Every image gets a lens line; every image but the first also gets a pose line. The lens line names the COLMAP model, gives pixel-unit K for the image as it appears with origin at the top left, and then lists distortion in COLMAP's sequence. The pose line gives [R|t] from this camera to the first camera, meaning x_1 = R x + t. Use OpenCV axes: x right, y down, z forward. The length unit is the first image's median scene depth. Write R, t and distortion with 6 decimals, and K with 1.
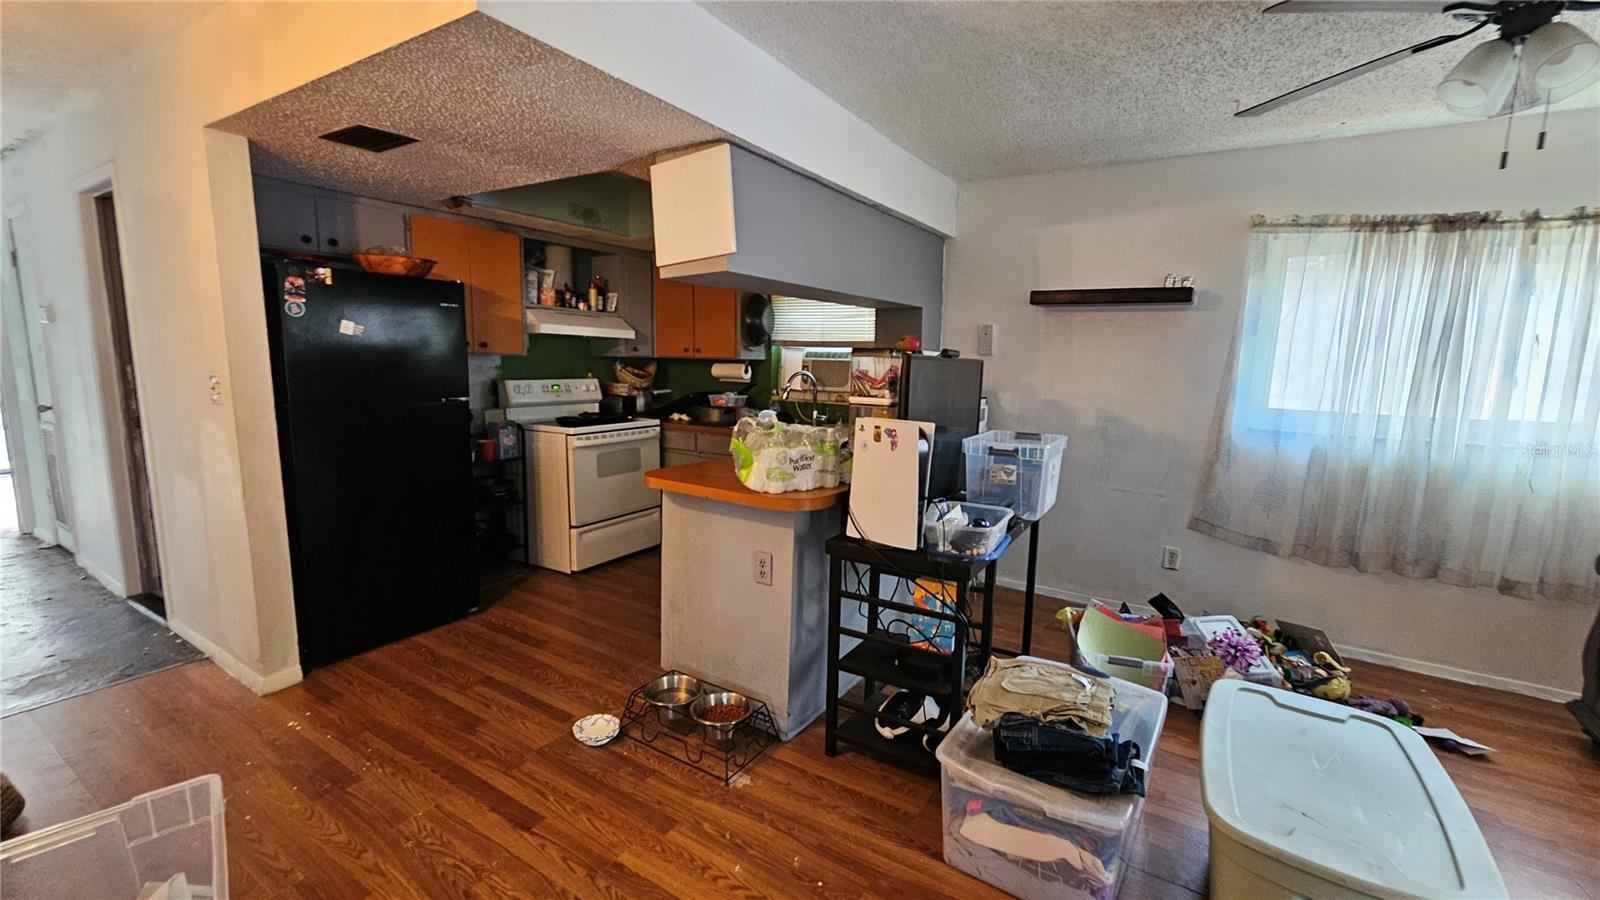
lens RADIAL K [[658.1, 0, 802.5], [0, 658.1, 454.4], [0, 0, 1]] dist [0.001490, 0.000662]
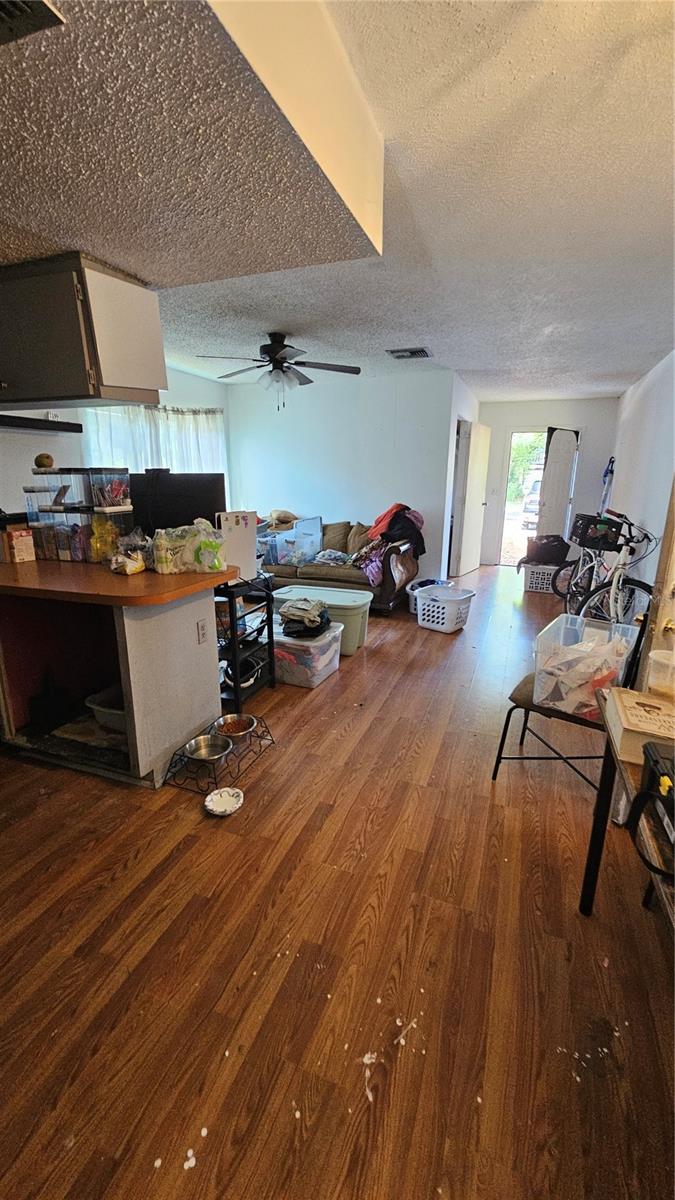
lens RADIAL K [[493.6, 0, 335.6], [0, 493.6, 603.8], [0, 0, 1]] dist [0.001490, 0.000662]
pose [[-0.189801, -0.281458, 0.940615, -0.626428], [0.133543, 0.941726, 0.308737, -0.098169], [-0.972698, 0.184211, -0.141153, 0.495180]]
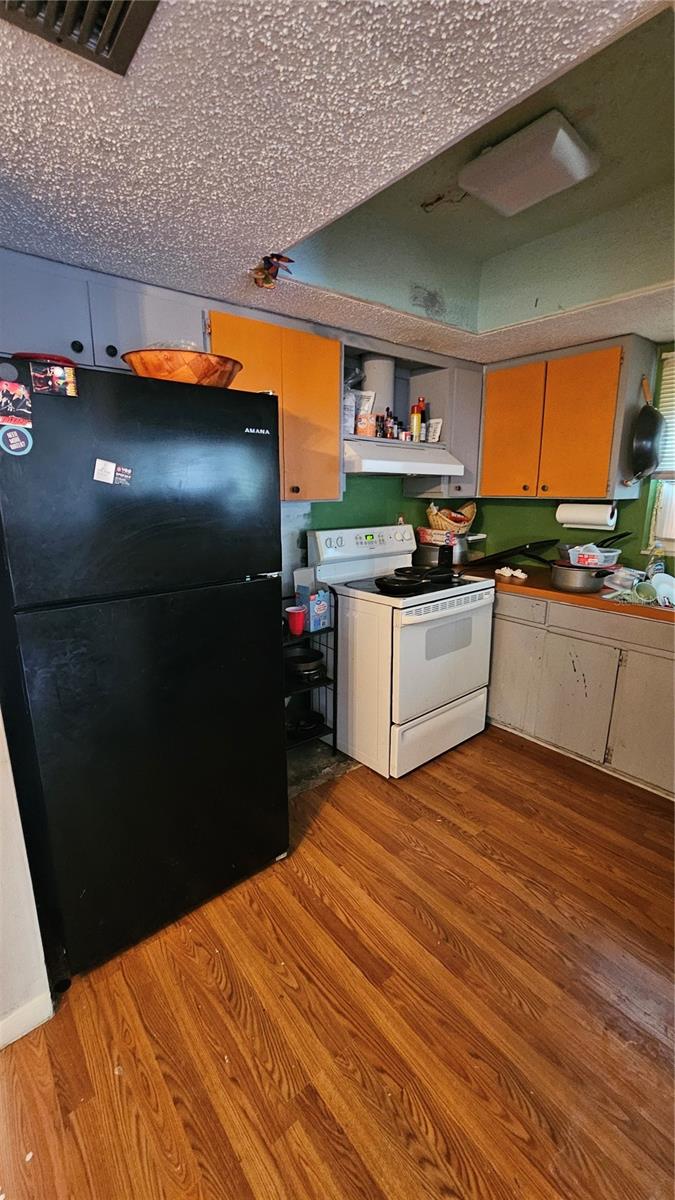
lens RADIAL K [[493.6, 0, 333.8], [0, 493.6, 601.4], [0, 0, 1]] dist [0.001490, 0.000662]
pose [[0.944892, 0.051455, -0.323312, -0.230806], [-0.025833, 0.996211, 0.083048, -0.079216], [0.326361, -0.070120, 0.942641, 0.427665]]
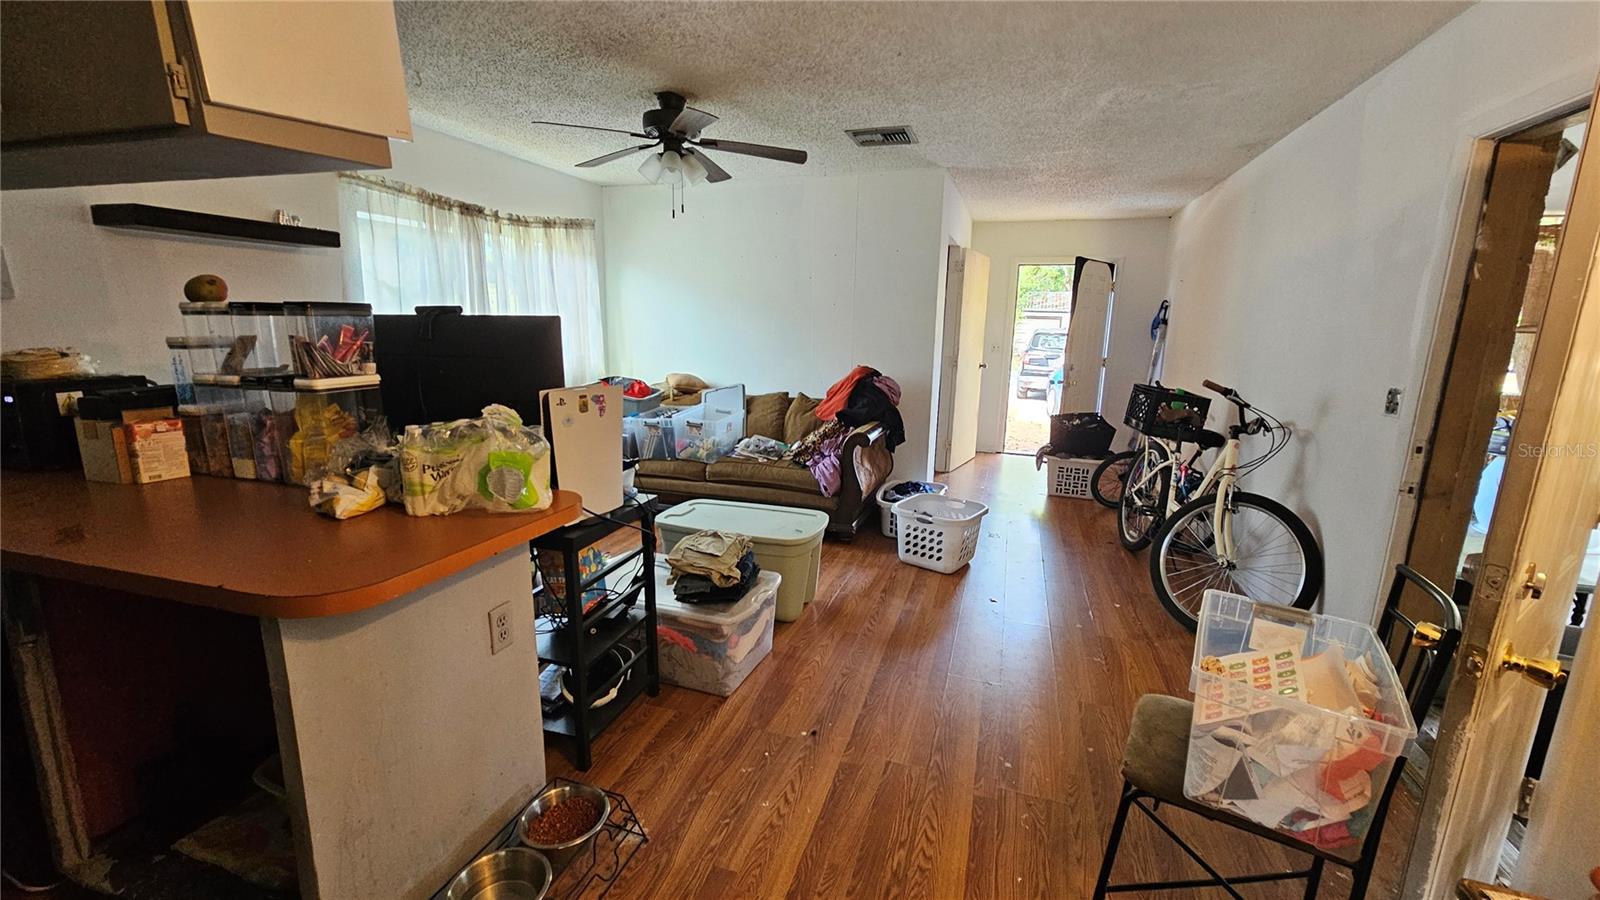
lens RADIAL K [[658.1, 0, 802.9], [0, 658.1, 450.5], [0, 0, 1]] dist [0.001490, 0.000662]
pose [[-0.244324, -0.221215, 0.944124, -0.437109], [0.119670, 0.959310, 0.255742, -0.086051], [-0.962281, 0.175468, -0.207910, 0.461873]]
